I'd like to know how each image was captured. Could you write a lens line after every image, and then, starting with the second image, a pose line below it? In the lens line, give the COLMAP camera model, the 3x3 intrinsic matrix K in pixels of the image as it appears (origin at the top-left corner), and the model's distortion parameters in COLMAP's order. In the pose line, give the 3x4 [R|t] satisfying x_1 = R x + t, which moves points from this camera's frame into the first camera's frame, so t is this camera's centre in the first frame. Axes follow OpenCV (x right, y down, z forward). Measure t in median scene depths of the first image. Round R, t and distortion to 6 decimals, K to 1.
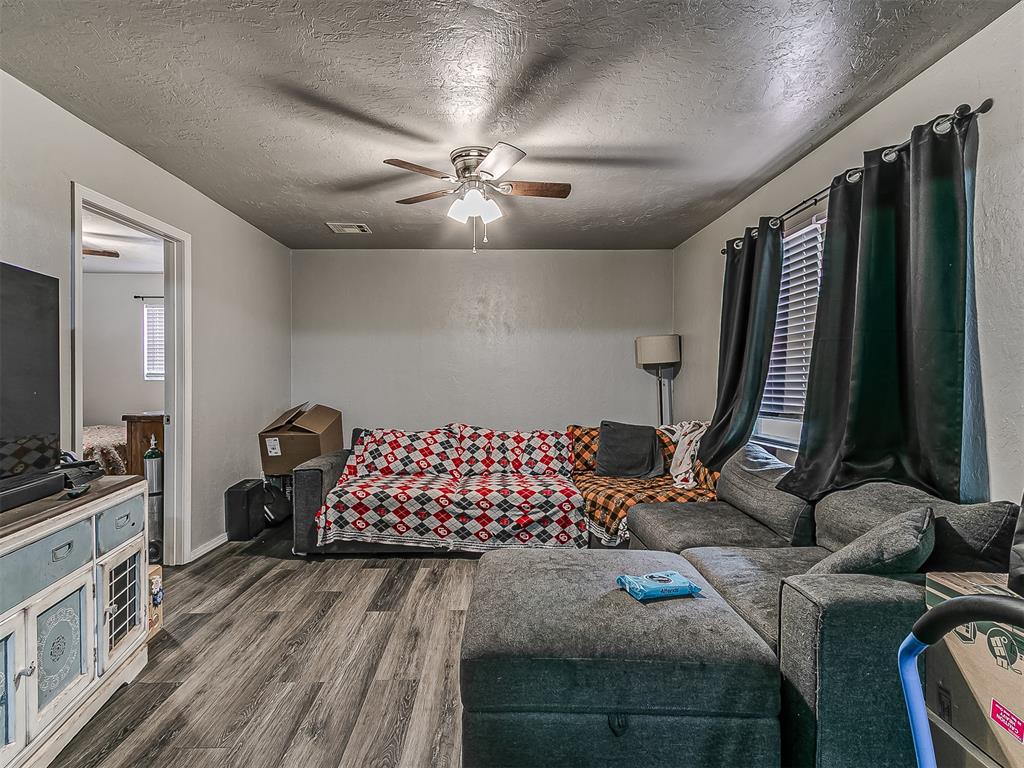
lens RADIAL K [[536.4, 0, 496.4], [0, 536.4, 384.1], [0, 0, 1]] dist [-0.000333, -0.001490]
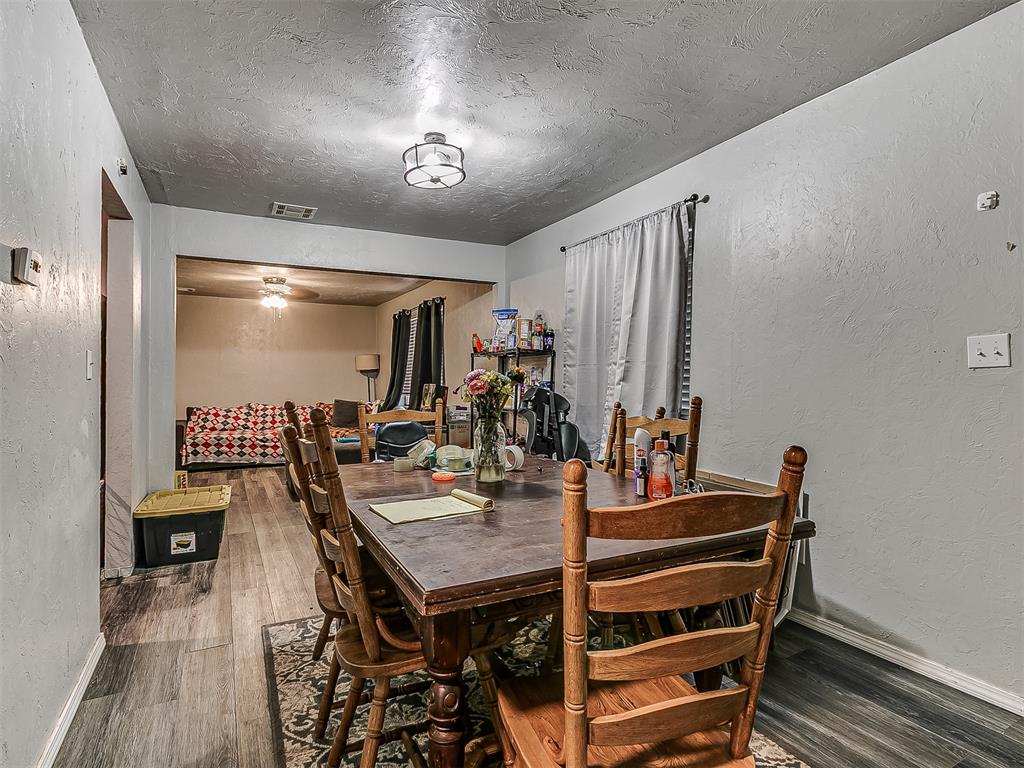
lens RADIAL K [[536.4, 0, 499.7], [0, 536.4, 386.4], [0, 0, 1]] dist [-0.000333, -0.001490]
pose [[0.890059, -0.008709, 0.455762, -0.169540], [0.006502, 0.999958, 0.006410, 0.012615], [-0.455799, -0.002742, 0.890078, -1.069292]]
